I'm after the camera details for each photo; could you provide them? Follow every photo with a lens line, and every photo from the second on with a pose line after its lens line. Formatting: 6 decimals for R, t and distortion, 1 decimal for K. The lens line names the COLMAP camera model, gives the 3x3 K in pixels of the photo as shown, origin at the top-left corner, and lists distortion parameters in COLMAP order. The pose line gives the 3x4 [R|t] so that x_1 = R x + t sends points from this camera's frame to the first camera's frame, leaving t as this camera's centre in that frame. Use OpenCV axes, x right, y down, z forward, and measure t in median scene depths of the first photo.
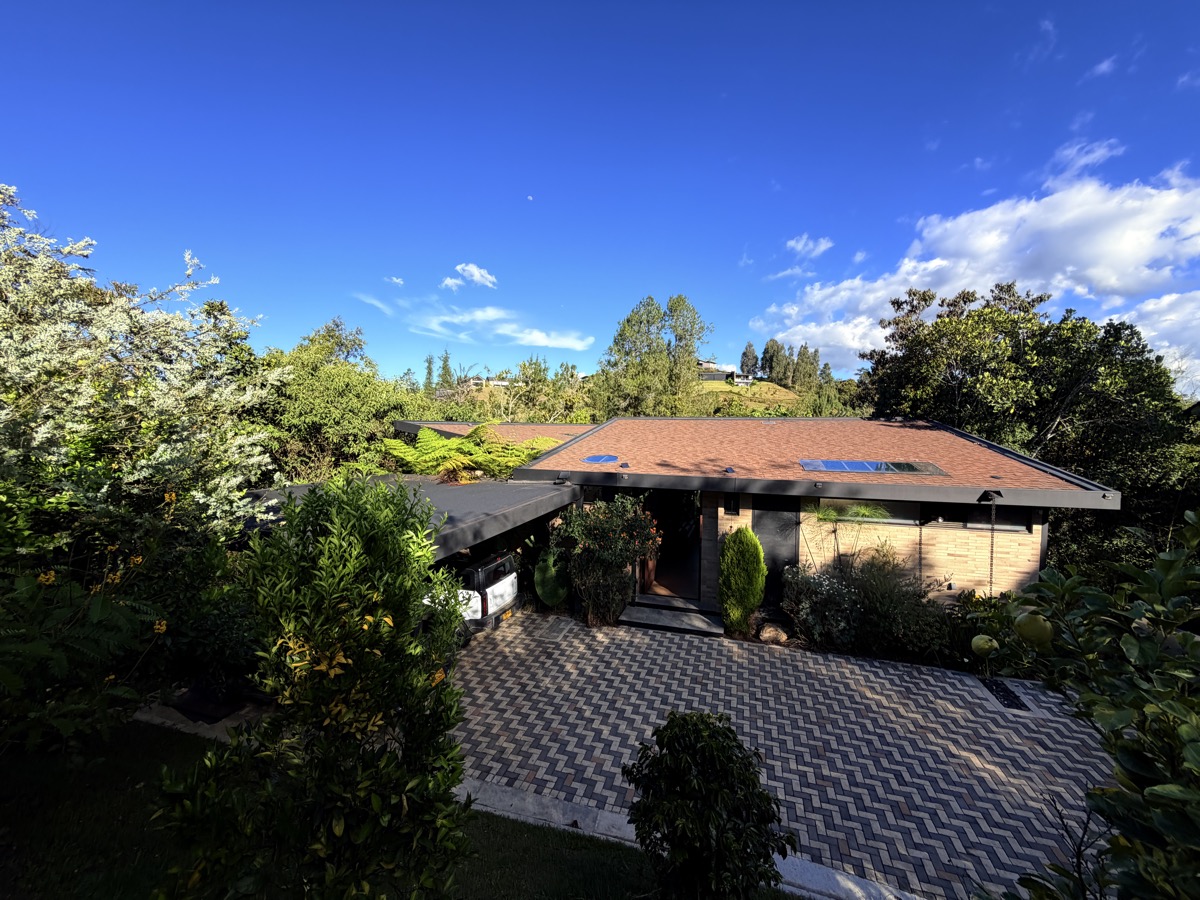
lens RADIAL K [[480.7, 0, 604.5], [0, 480.7, 425.6], [0, 0, 1]] dist [0.001432, 0.000072]
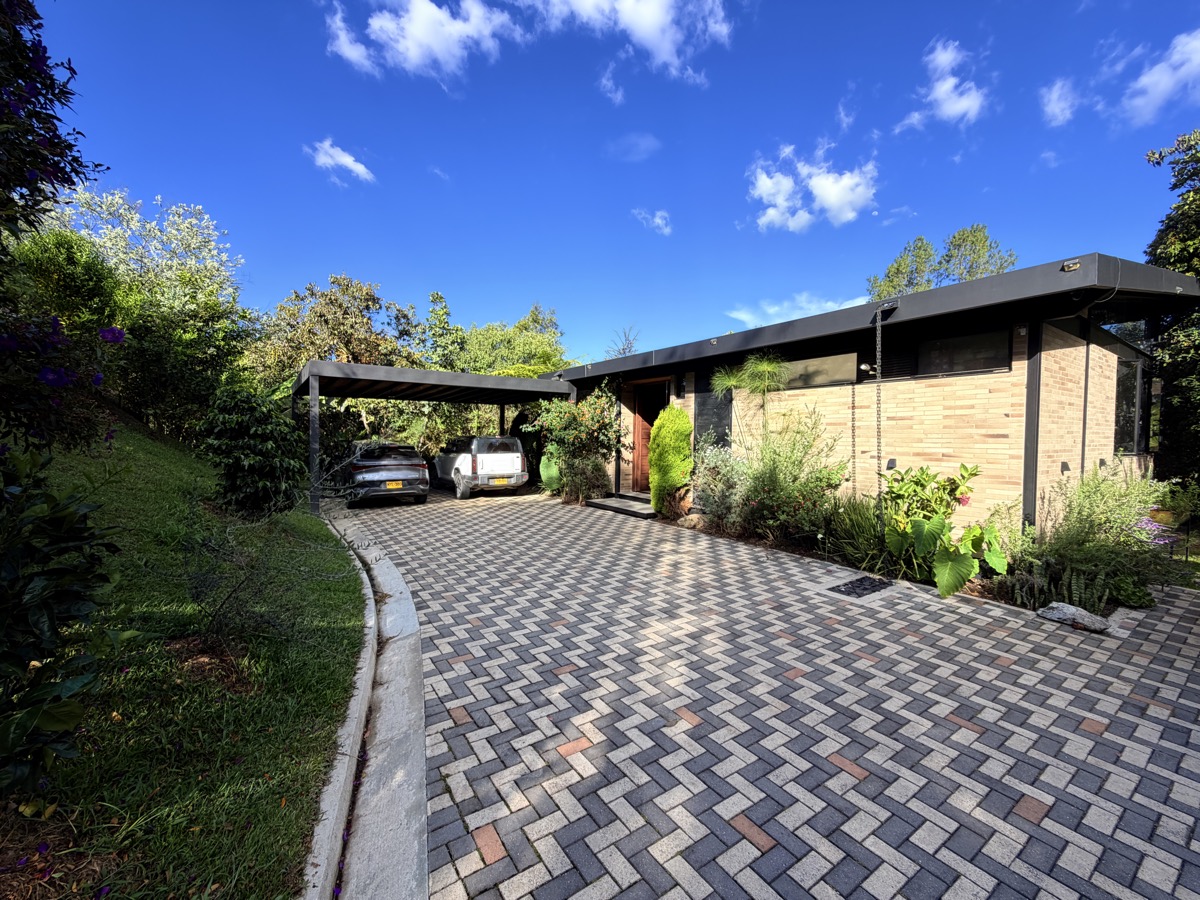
lens RADIAL K [[480.3, 0, 597.5], [0, 480.3, 449.8], [0, 0, 1]] dist [0.000893, 0.000266]
pose [[0.773346, 0.013069, -0.633850, 0.947571], [0.001412, 0.999750, 0.022336, 0.338163], [0.633983, -0.018168, 0.773134, 0.225963]]
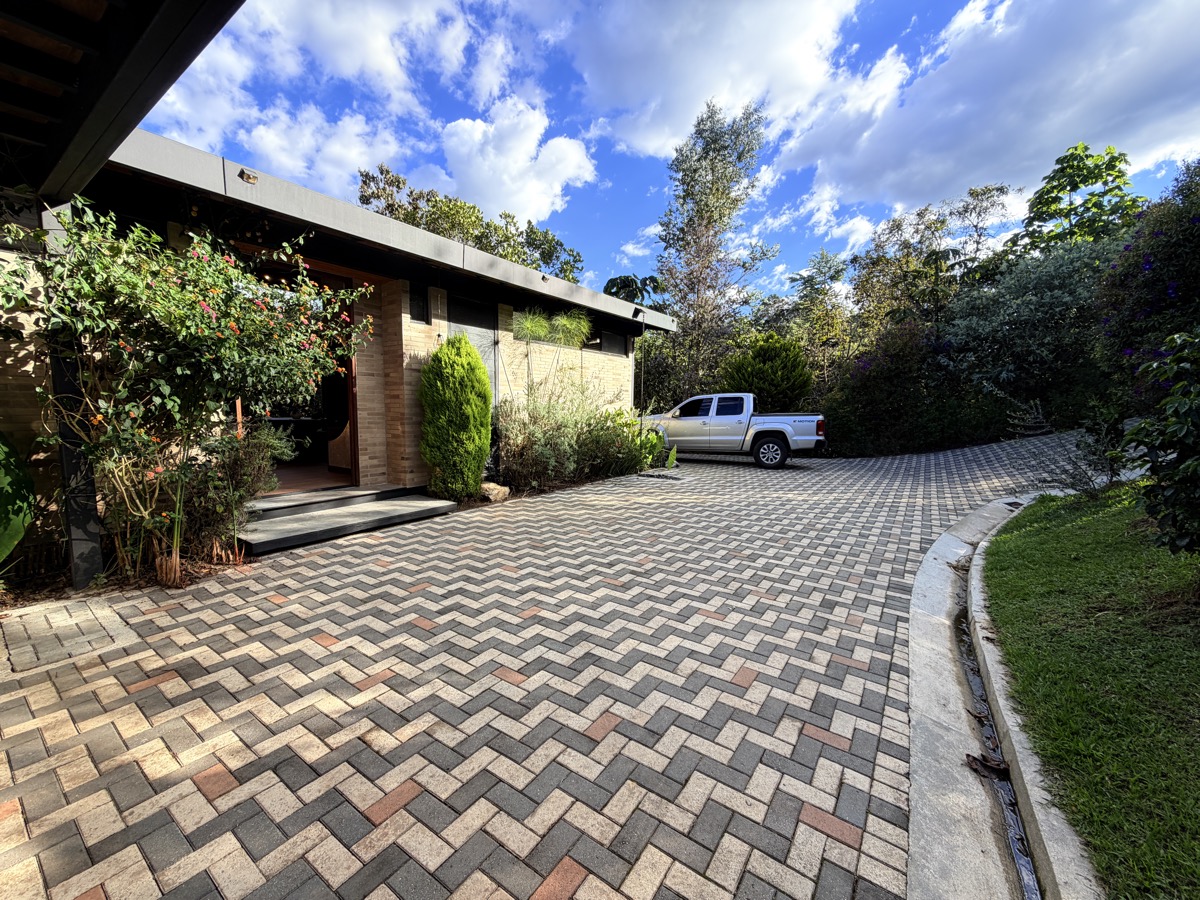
lens RADIAL K [[471.3, 0, 594.0], [0, 471.3, 462.6], [0, 0, 1]] dist [-0.000592, -0.000021]
pose [[0.318142, -0.127337, 0.939452, -0.312600], [-0.007175, 0.990587, 0.136698, 0.354706], [-0.948016, -0.050230, 0.314234, 0.771858]]
